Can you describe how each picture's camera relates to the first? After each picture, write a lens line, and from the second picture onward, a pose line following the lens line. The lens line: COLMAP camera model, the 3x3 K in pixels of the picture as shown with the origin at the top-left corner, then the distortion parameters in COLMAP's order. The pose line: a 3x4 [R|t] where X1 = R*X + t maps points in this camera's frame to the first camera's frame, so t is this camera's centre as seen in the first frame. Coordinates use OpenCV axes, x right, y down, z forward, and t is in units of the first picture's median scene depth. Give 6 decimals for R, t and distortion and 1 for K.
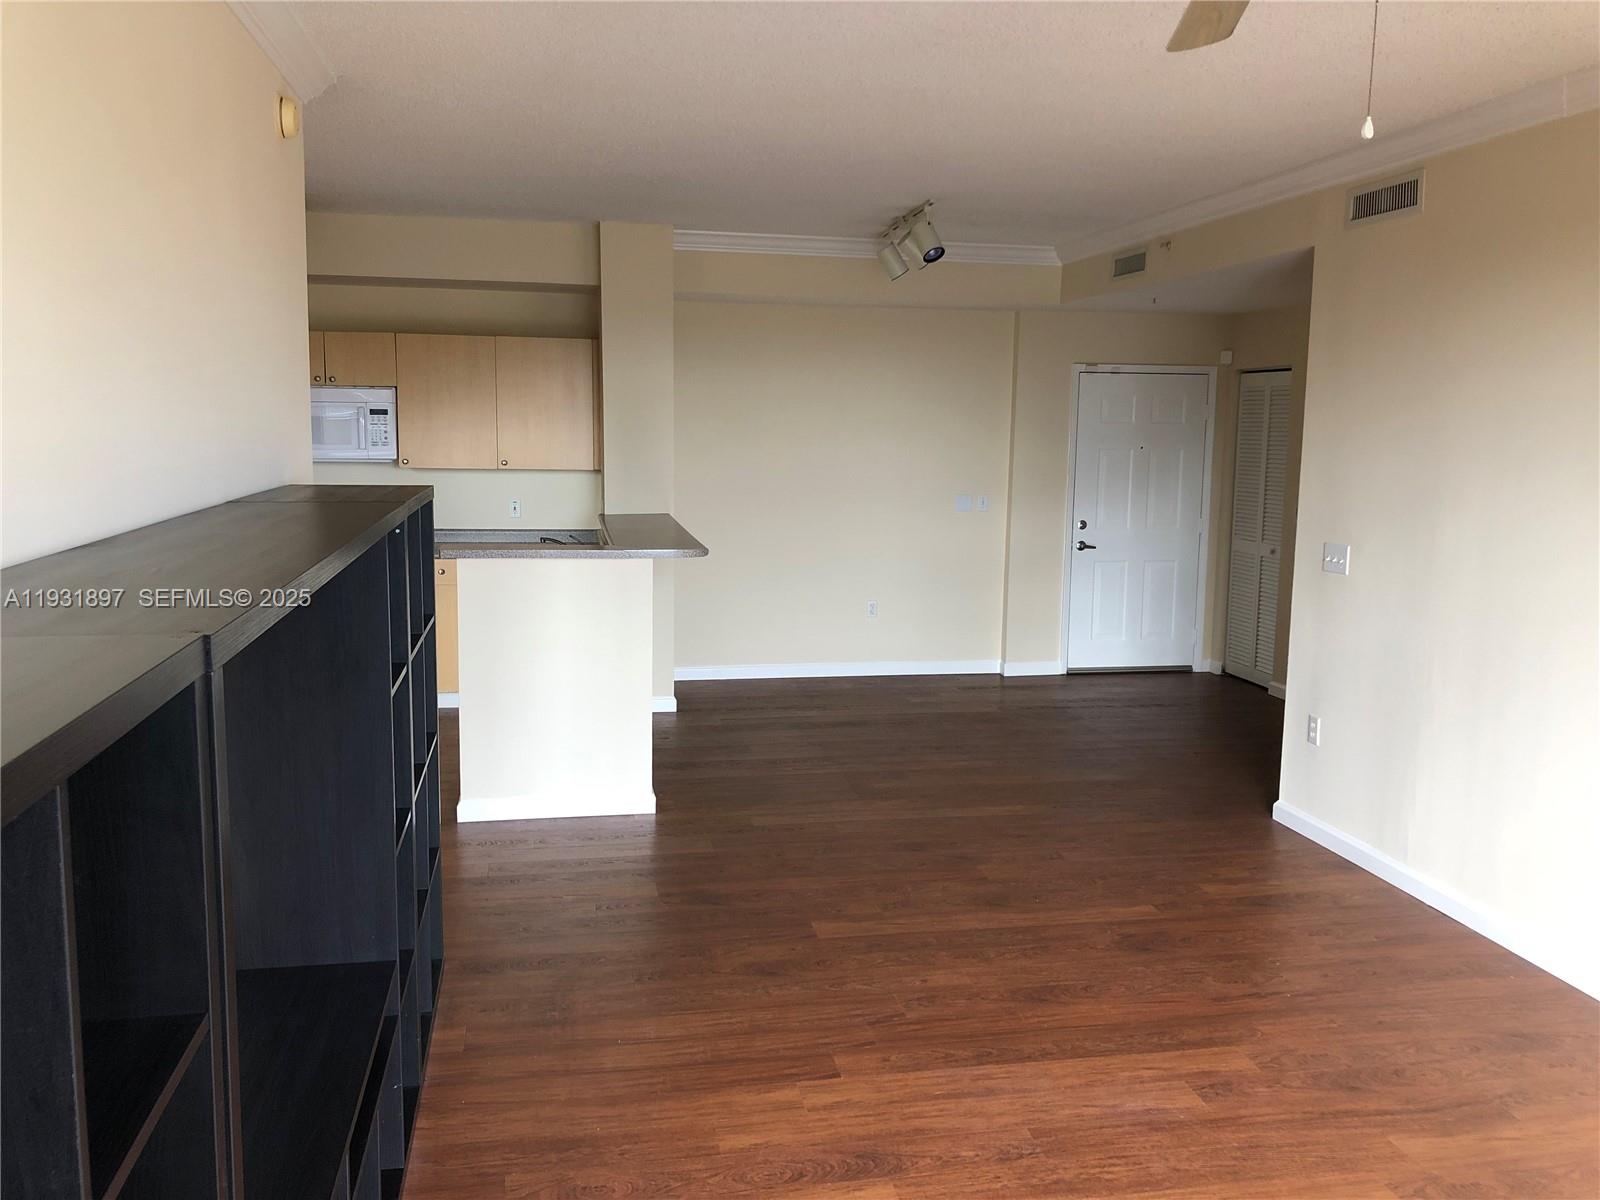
lens RADIAL K [[1321.6, 0, 823.6], [0, 1321.6, 594.1], [0, 0, 1]] dist [0.042132, -0.036697]
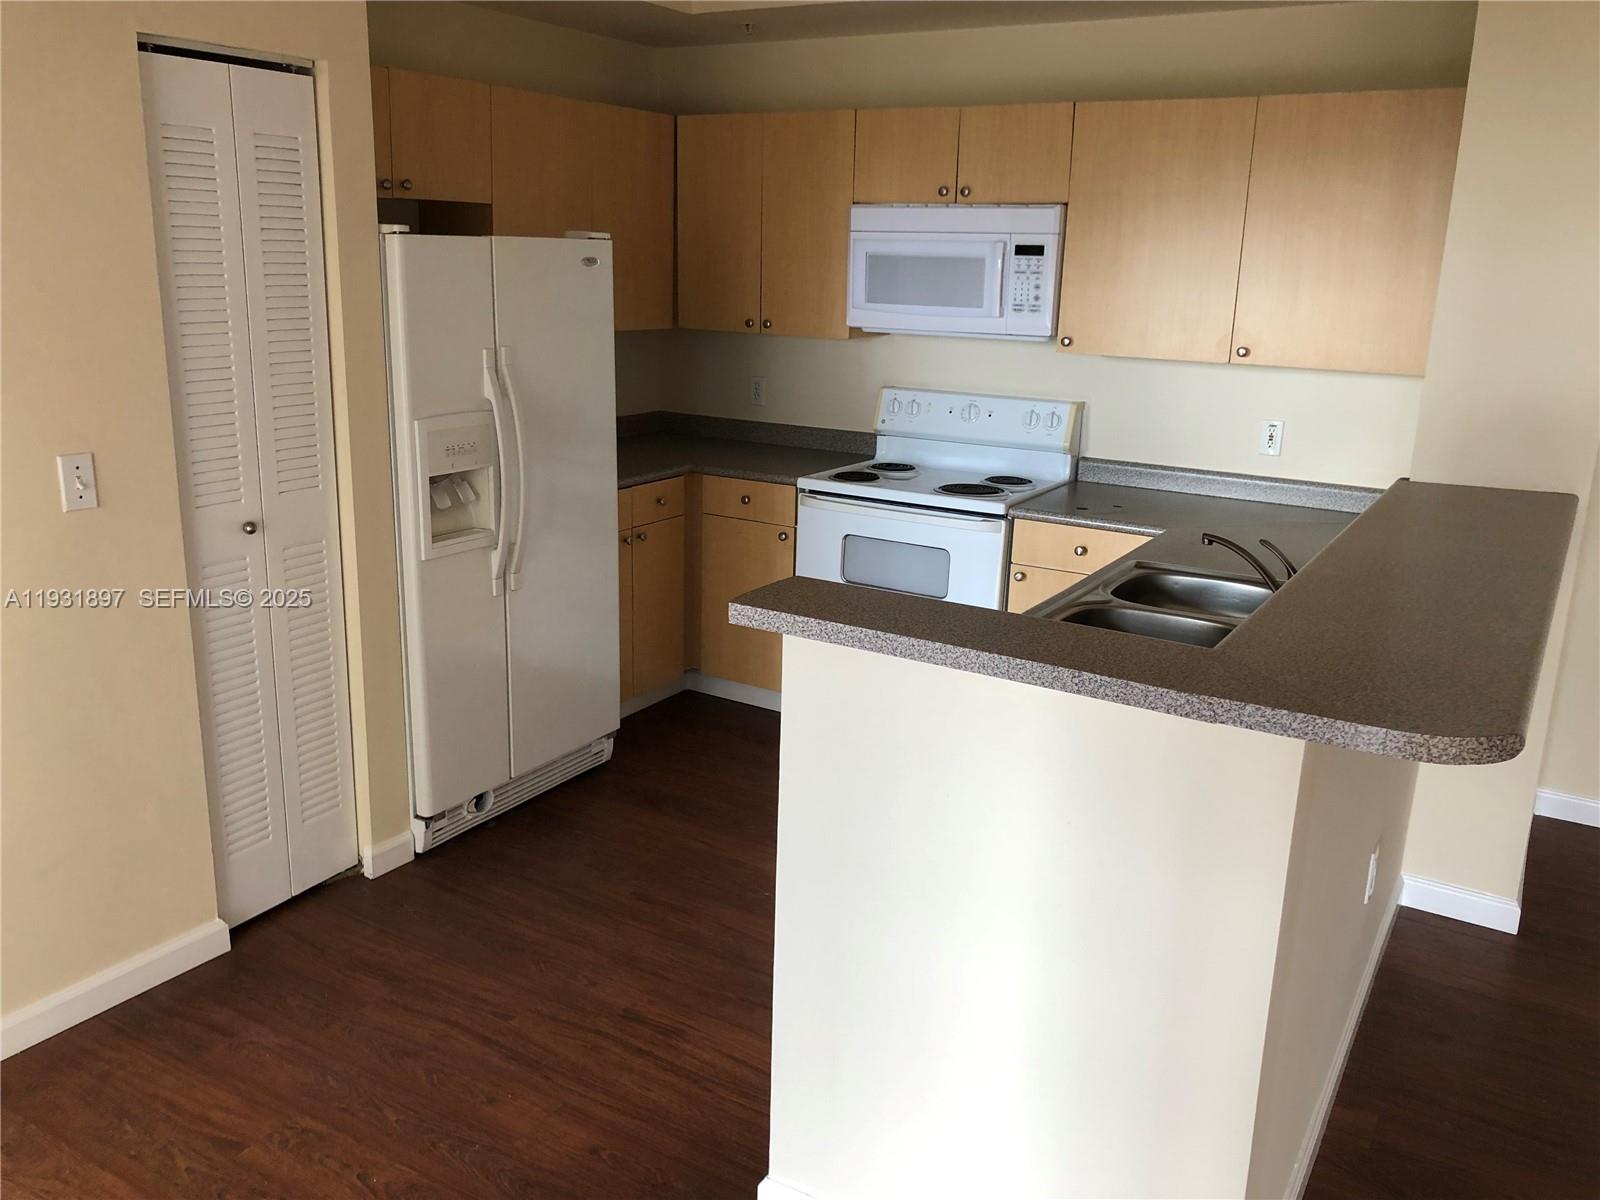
lens RADIAL K [[1321.6, 0, 802.6], [0, 1321.6, 586.6], [0, 0, 1]] dist [0.042132, -0.036697]
pose [[0.733183, 0.172665, -0.657746, -0.013986], [-0.103038, 0.984268, 0.143525, -0.078354], [0.672180, -0.037457, 0.739440, 0.596869]]
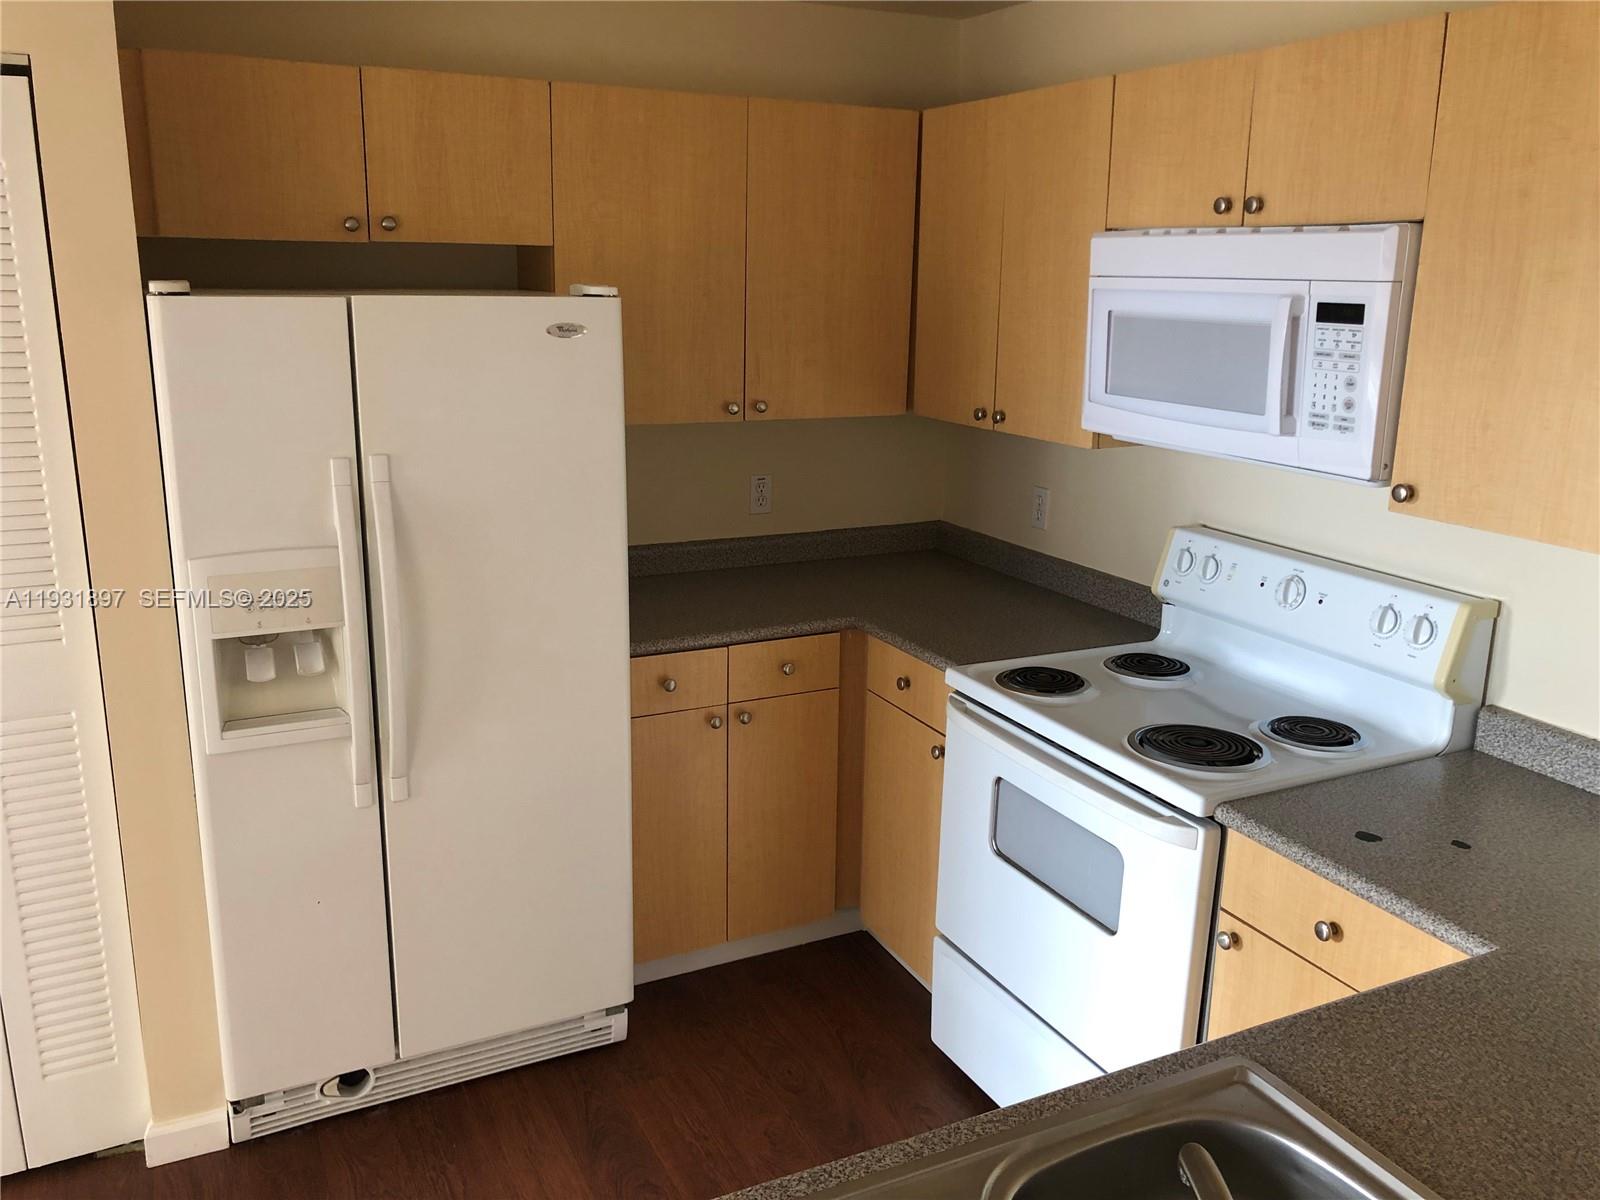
lens RADIAL K [[1321.6, 0, 800.4], [0, 1321.6, 575.8], [0, 0, 1]] dist [0.042132, -0.036697]
pose [[0.255334, 0.213550, -0.942975, -0.092048], [-0.136773, 0.973473, 0.183422, -0.137035], [0.957130, 0.082140, 0.277768, 0.939237]]
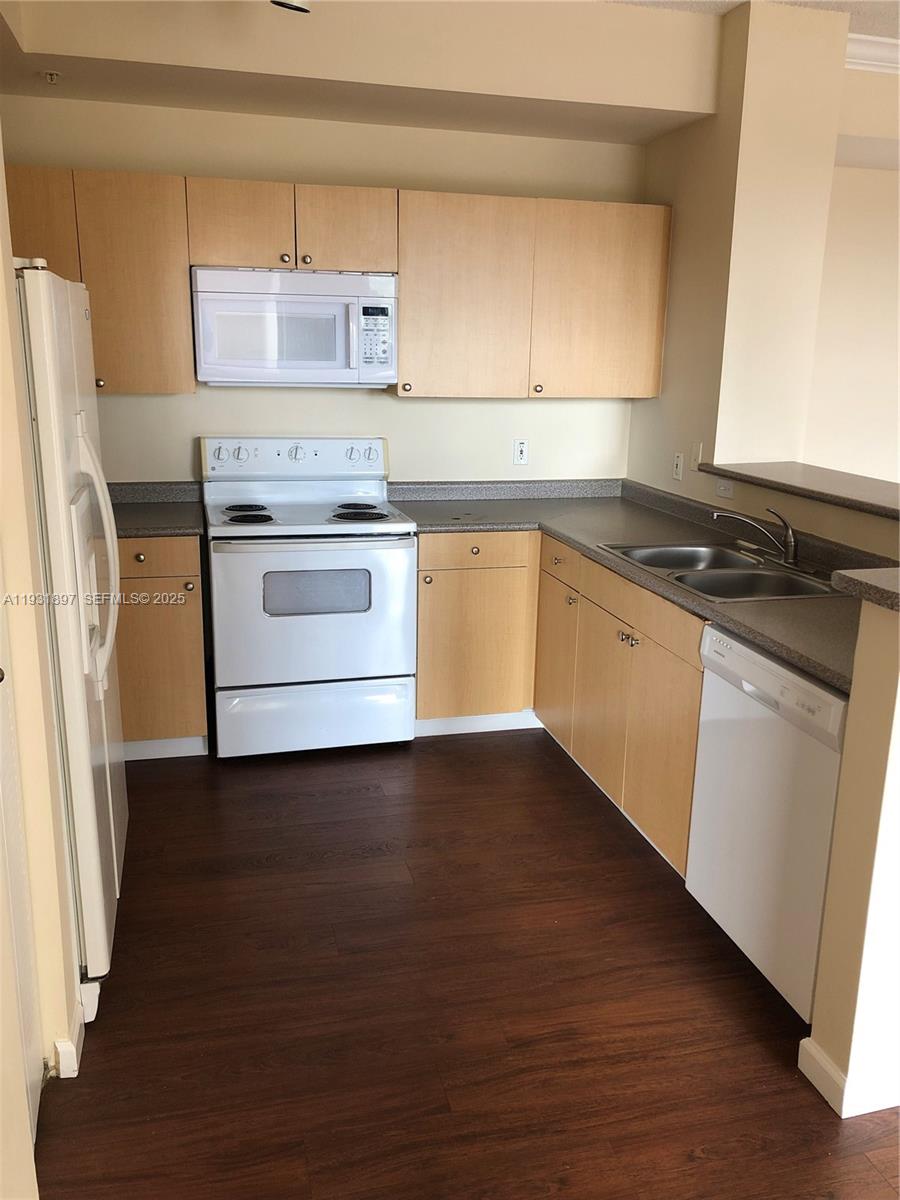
lens RADIAL K [[991.2, 0, 461.9], [0, 991.2, 598.4], [0, 0, 1]] dist [0.042132, -0.036697]
pose [[0.998096, -0.011065, 0.060679, -0.374379], [0.004284, 0.993836, 0.110776, -0.056120], [-0.061531, -0.110305, 0.991991, 0.558770]]
